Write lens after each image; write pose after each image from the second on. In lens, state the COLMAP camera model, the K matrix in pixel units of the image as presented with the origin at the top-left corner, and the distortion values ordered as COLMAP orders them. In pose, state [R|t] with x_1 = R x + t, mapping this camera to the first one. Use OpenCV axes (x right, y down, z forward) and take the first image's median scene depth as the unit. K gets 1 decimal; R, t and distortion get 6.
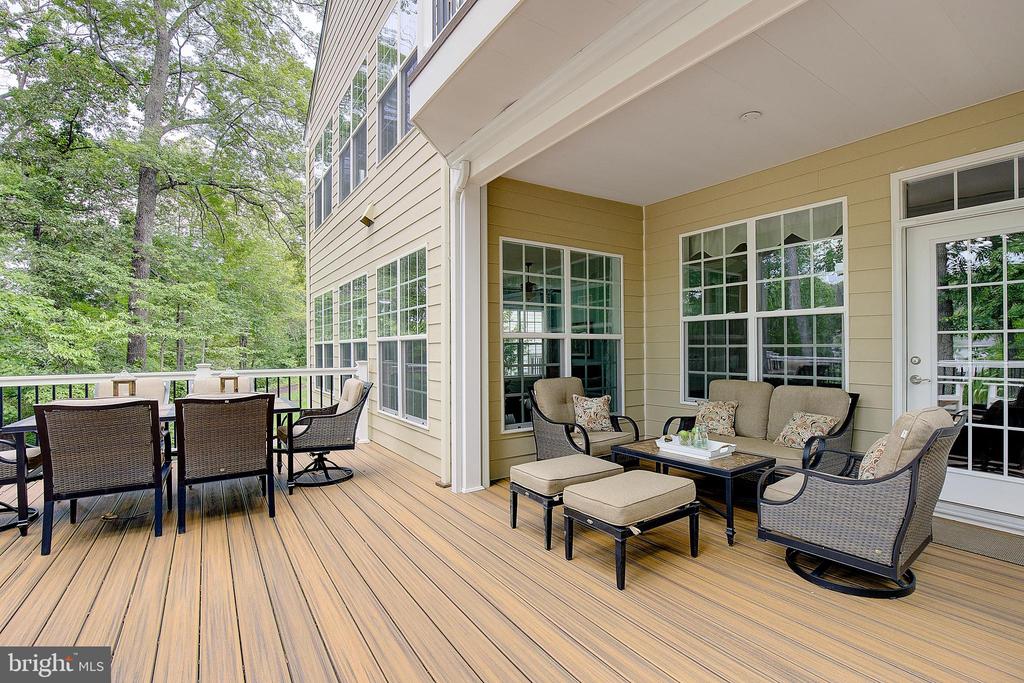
lens RADIAL K [[477.8, 0, 512.0], [0, 477.8, 341.5], [0, 0, 1]] dist [0.000139, 0.000004]
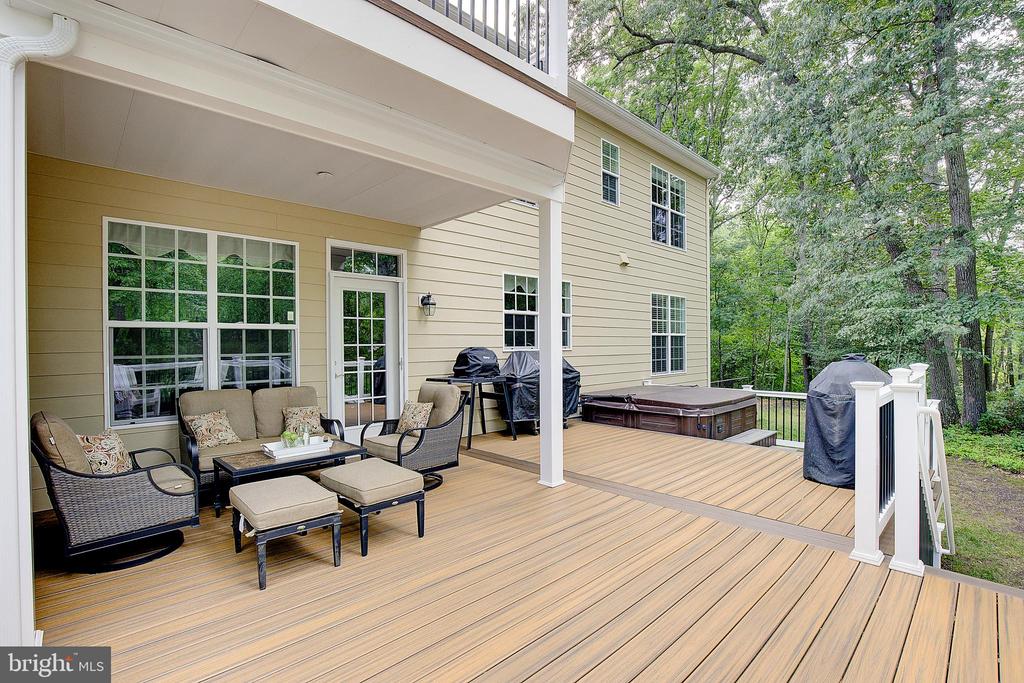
lens RADIAL K [[478.7, 0, 508.2], [0, 478.7, 358.9], [0, 0, 1]] dist [-0.001223, -0.000154]
pose [[-0.132078, -0.000209, 0.991239, -0.612534], [0.014732, 0.999889, 0.002174, 0.023608], [-0.991130, 0.014890, -0.132061, 0.523630]]
